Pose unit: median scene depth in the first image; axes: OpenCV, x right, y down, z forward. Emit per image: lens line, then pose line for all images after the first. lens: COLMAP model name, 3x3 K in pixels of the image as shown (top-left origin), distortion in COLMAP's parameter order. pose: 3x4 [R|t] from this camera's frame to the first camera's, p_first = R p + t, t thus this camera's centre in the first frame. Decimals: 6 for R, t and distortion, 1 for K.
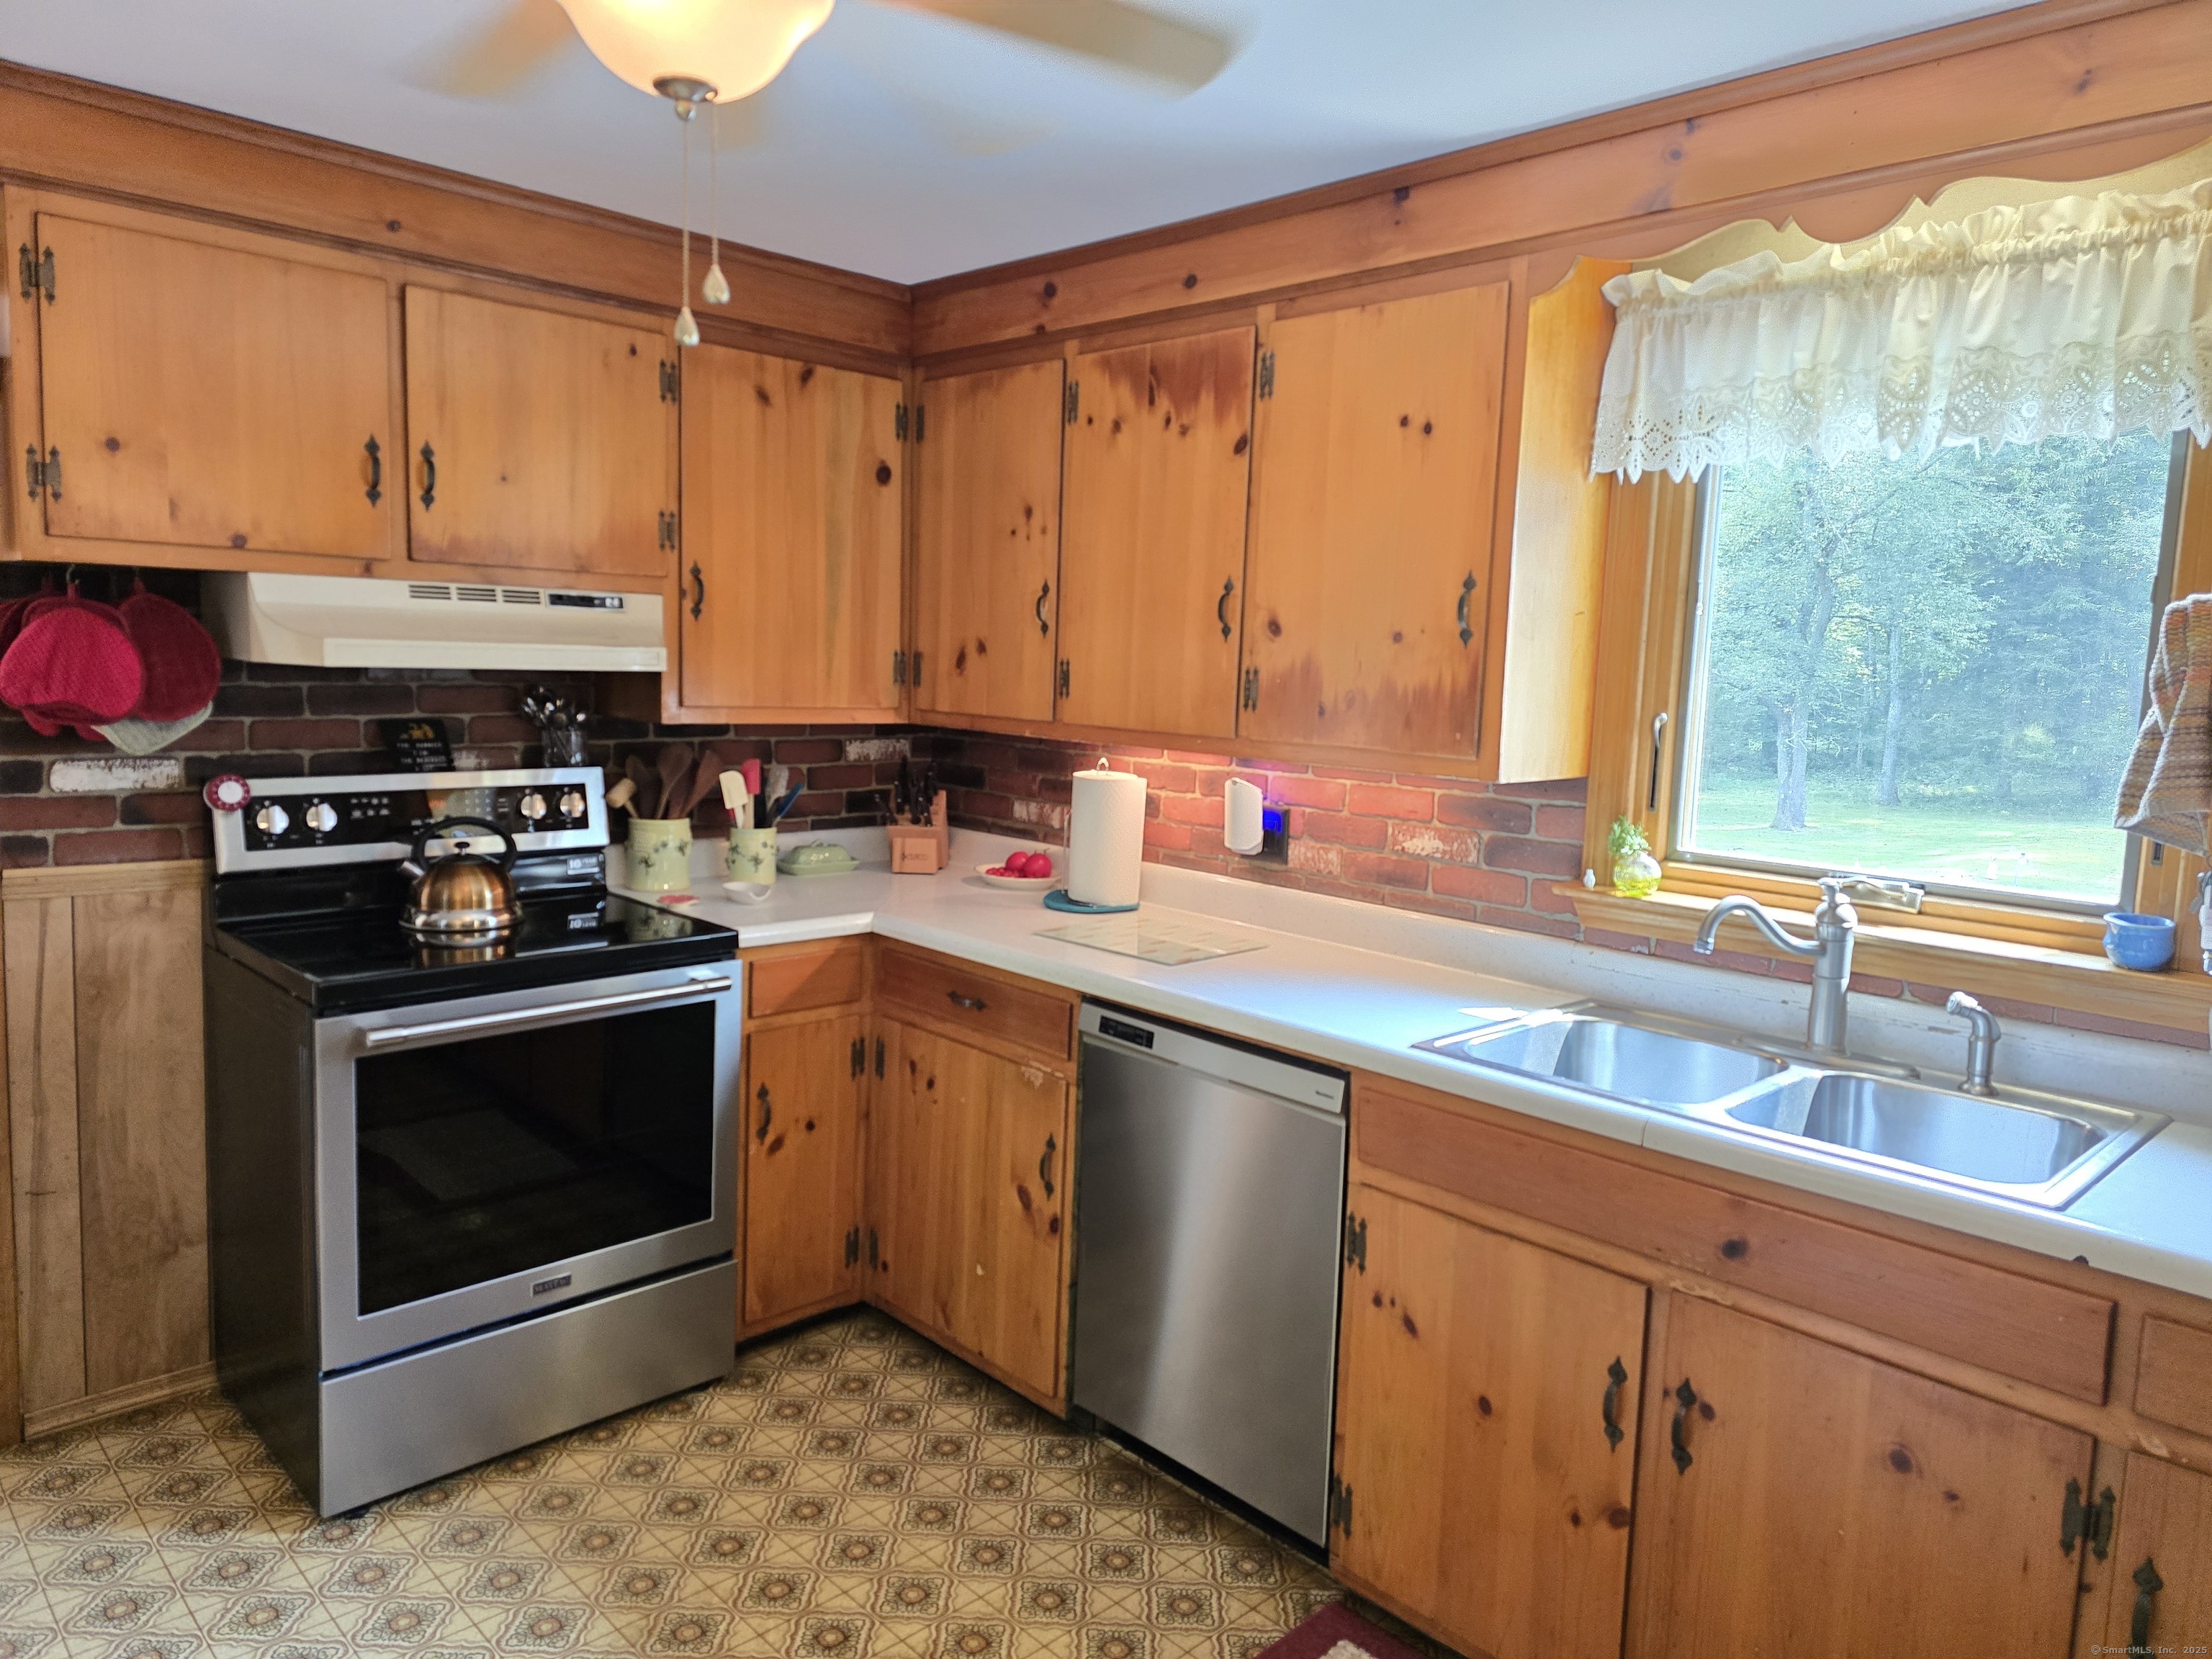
lens RADIAL K [[1474.6, 0, 1105.3], [0, 1474.6, 819.7], [0, 0, 1]] dist [0.059735, -0.054684]
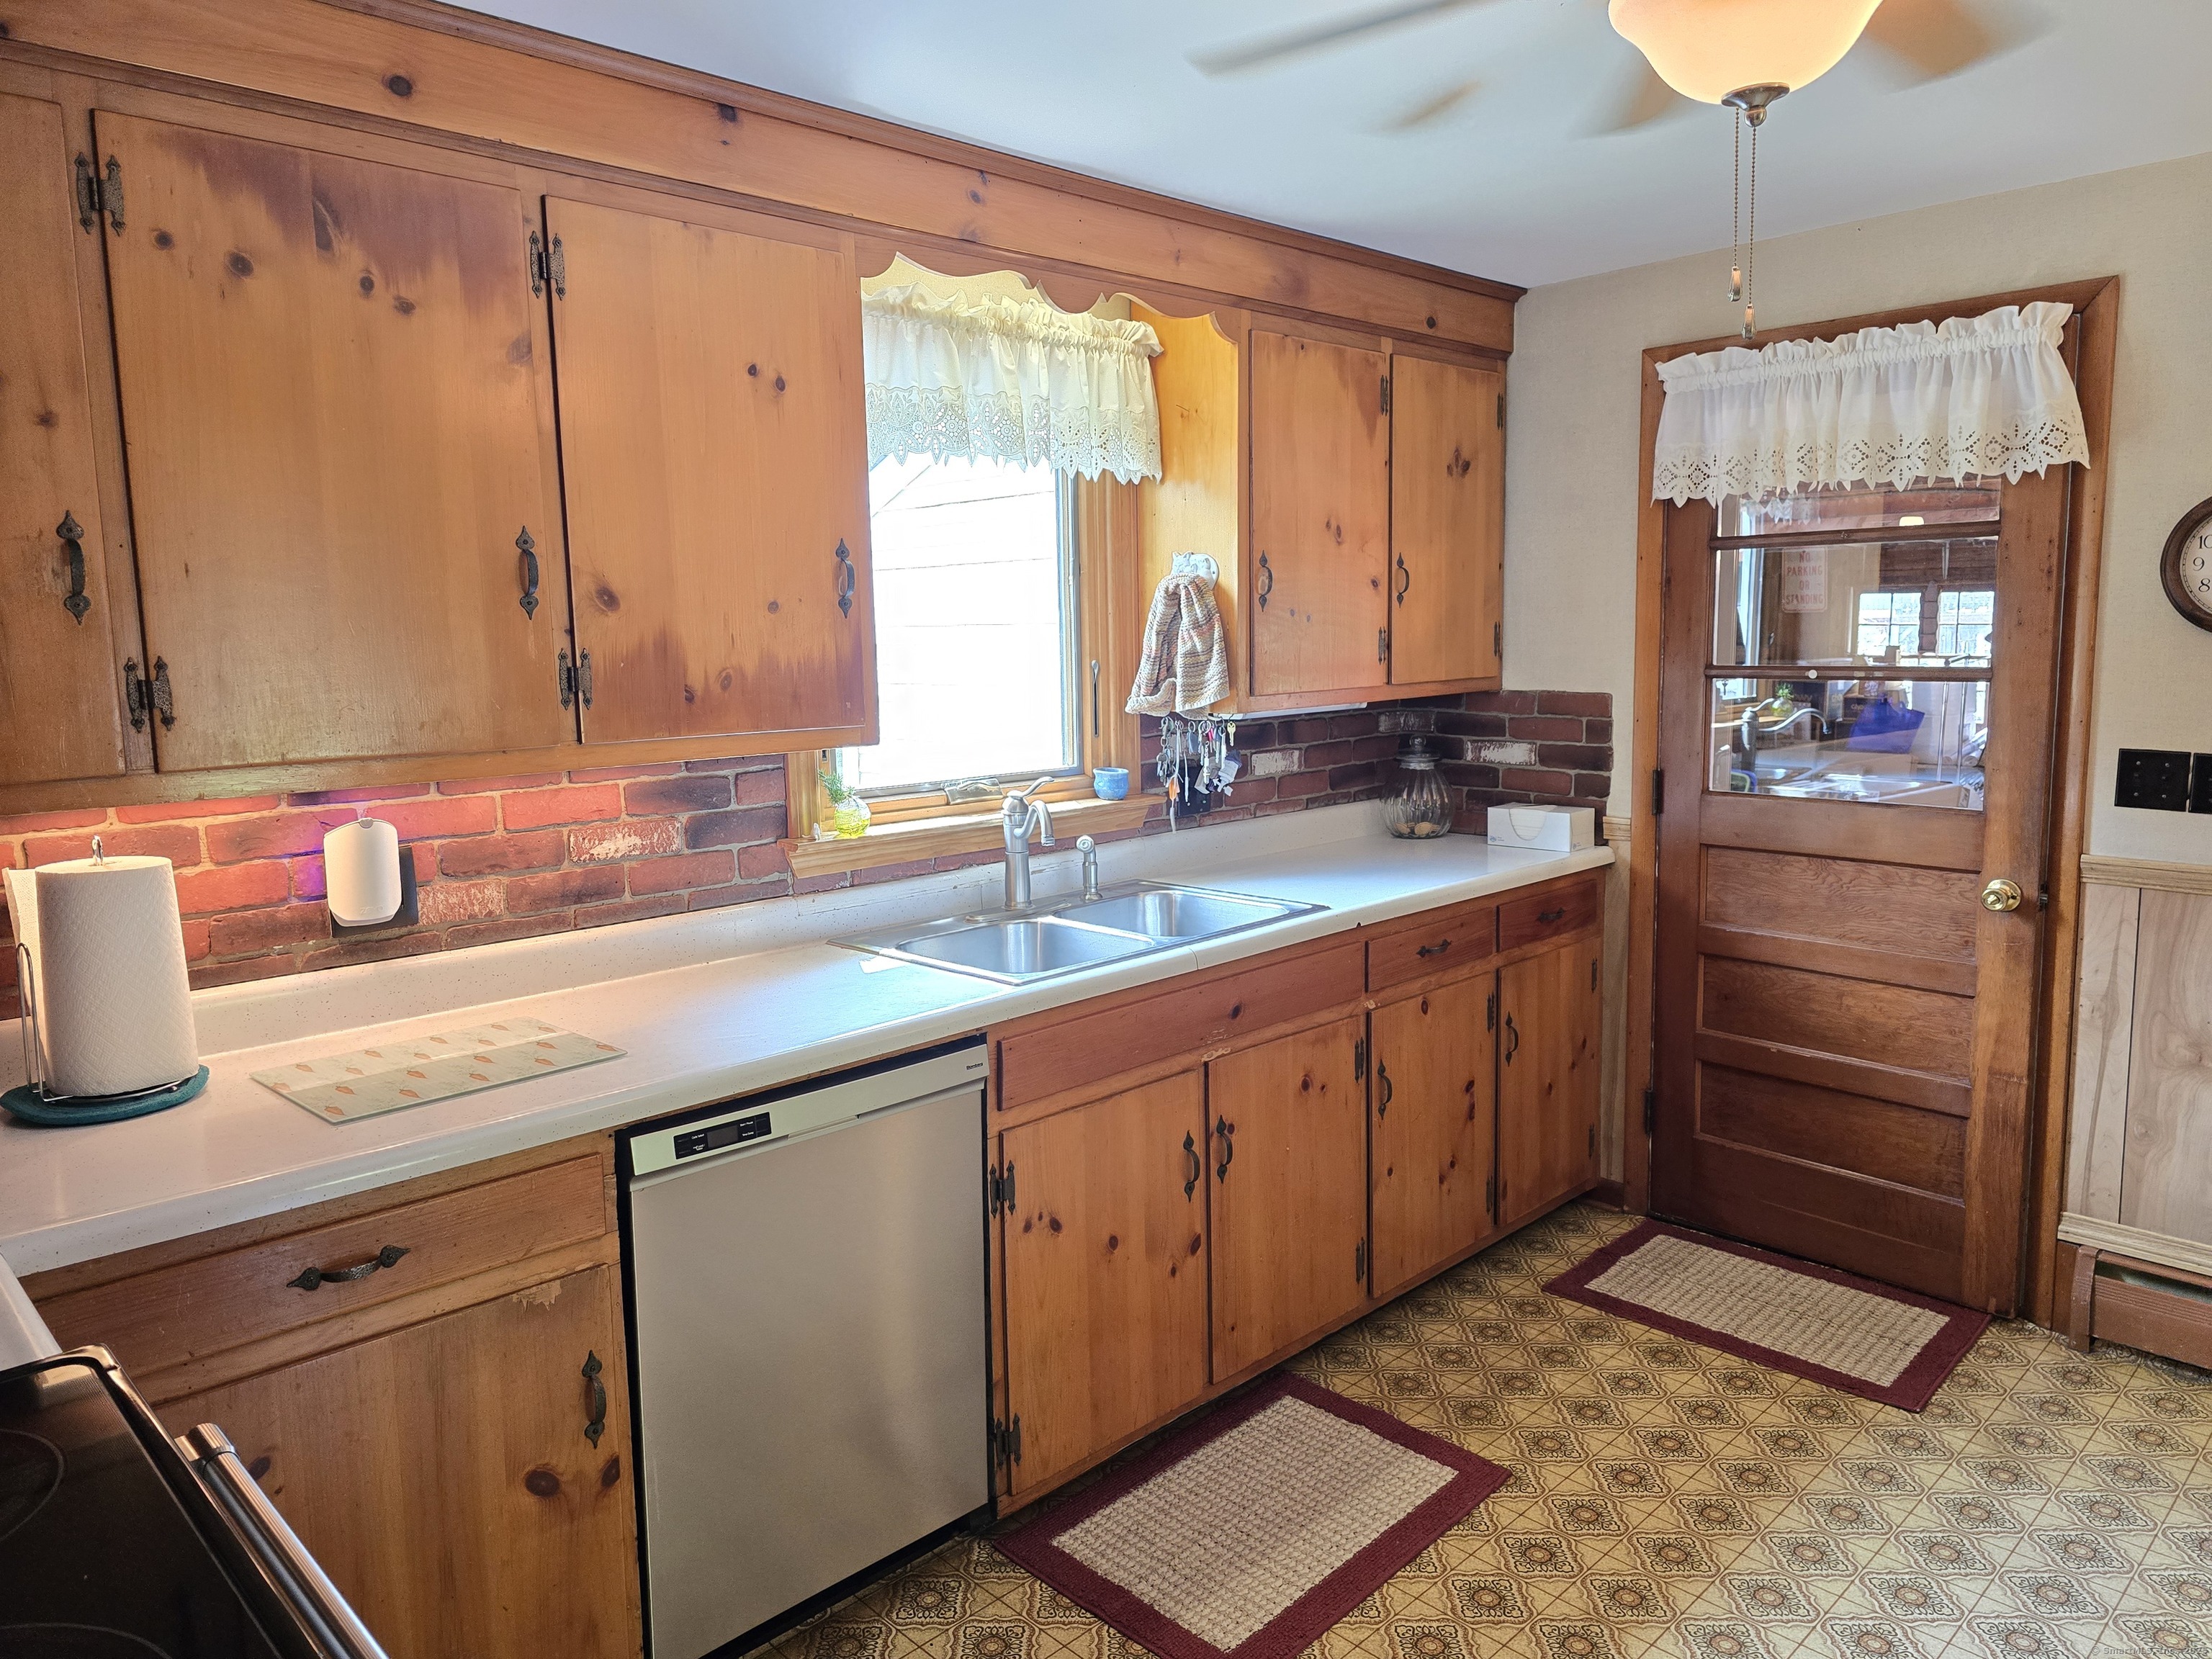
lens RADIAL K [[1474.6, 0, 1105.3], [0, 1474.6, 819.7], [0, 0, 1]] dist [0.059735, -0.054684]
pose [[-0.000066, -0.164258, 0.986417, -0.709142], [0.134725, 0.977423, 0.162769, -0.111563], [-0.990883, 0.132906, 0.022065, 0.759451]]
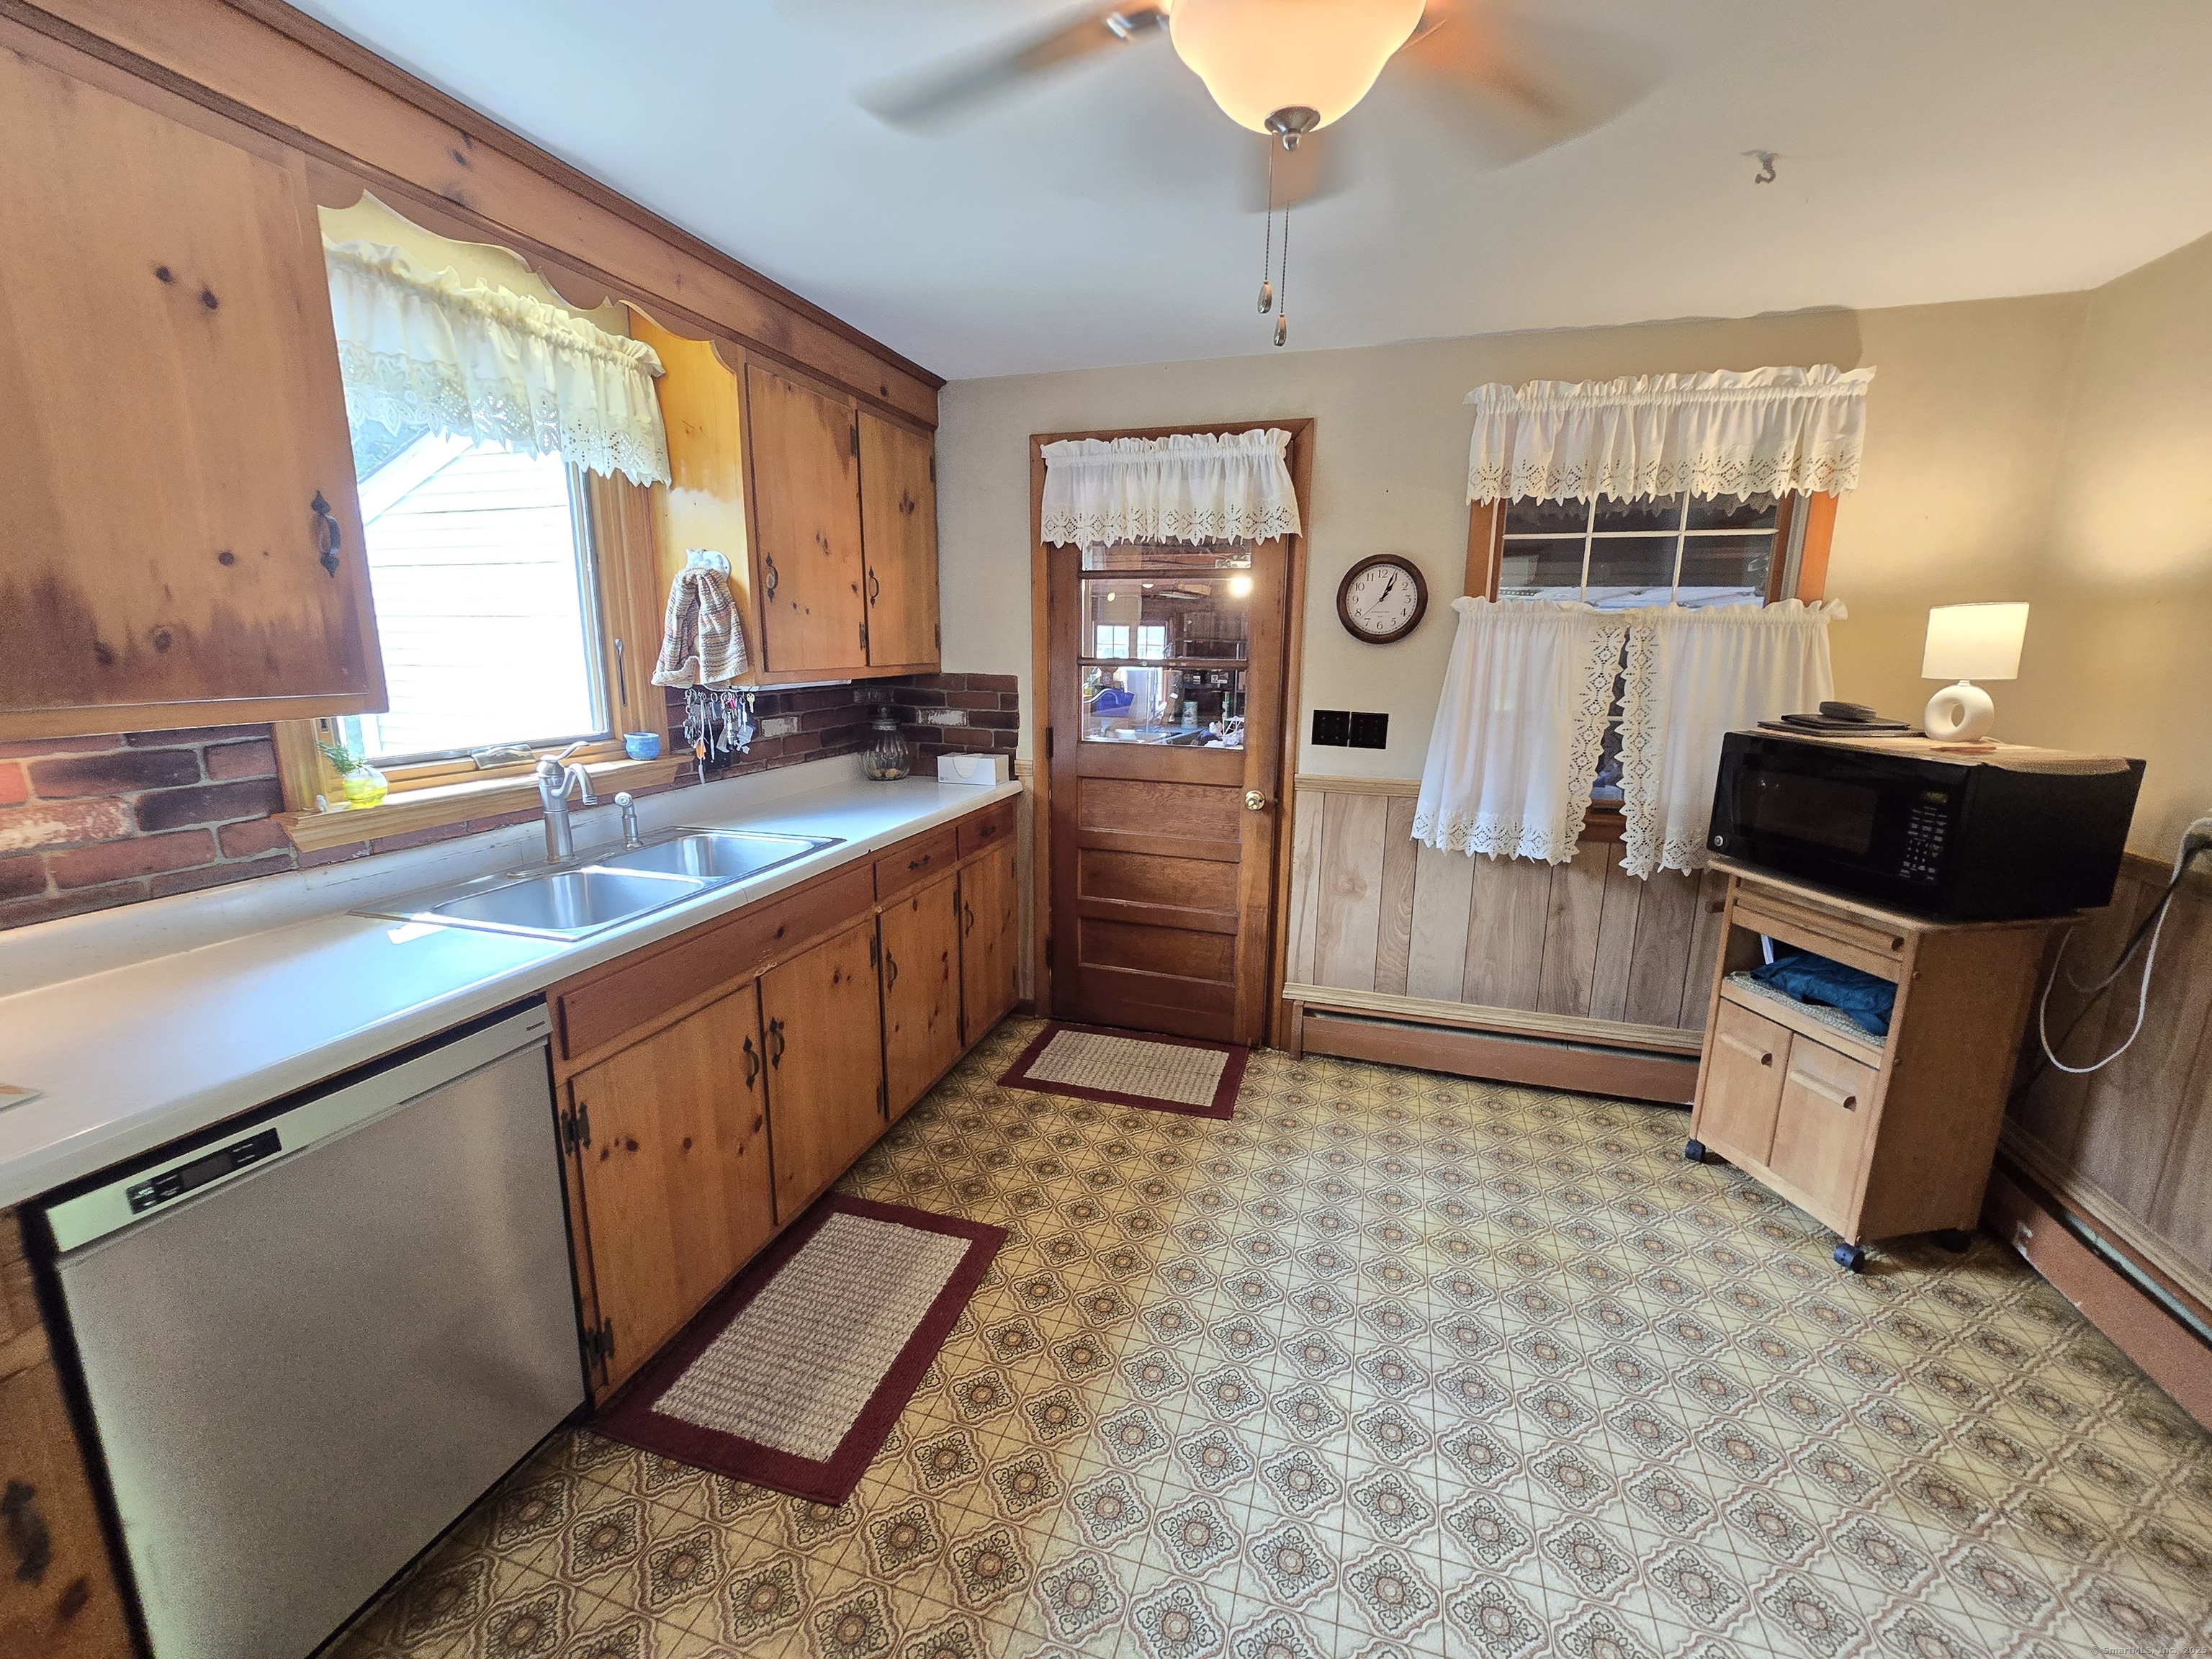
lens RADIAL K [[907.9, 0, 1107.8], [0, 907.9, 832.9], [0, 0, 1]] dist [-0.006512, -0.000388]
pose [[-0.481131, -0.221205, 0.848281, -0.480678], [0.073562, 0.954041, 0.290507, -0.083526], [-0.873557, 0.202173, -0.442746, 0.790541]]
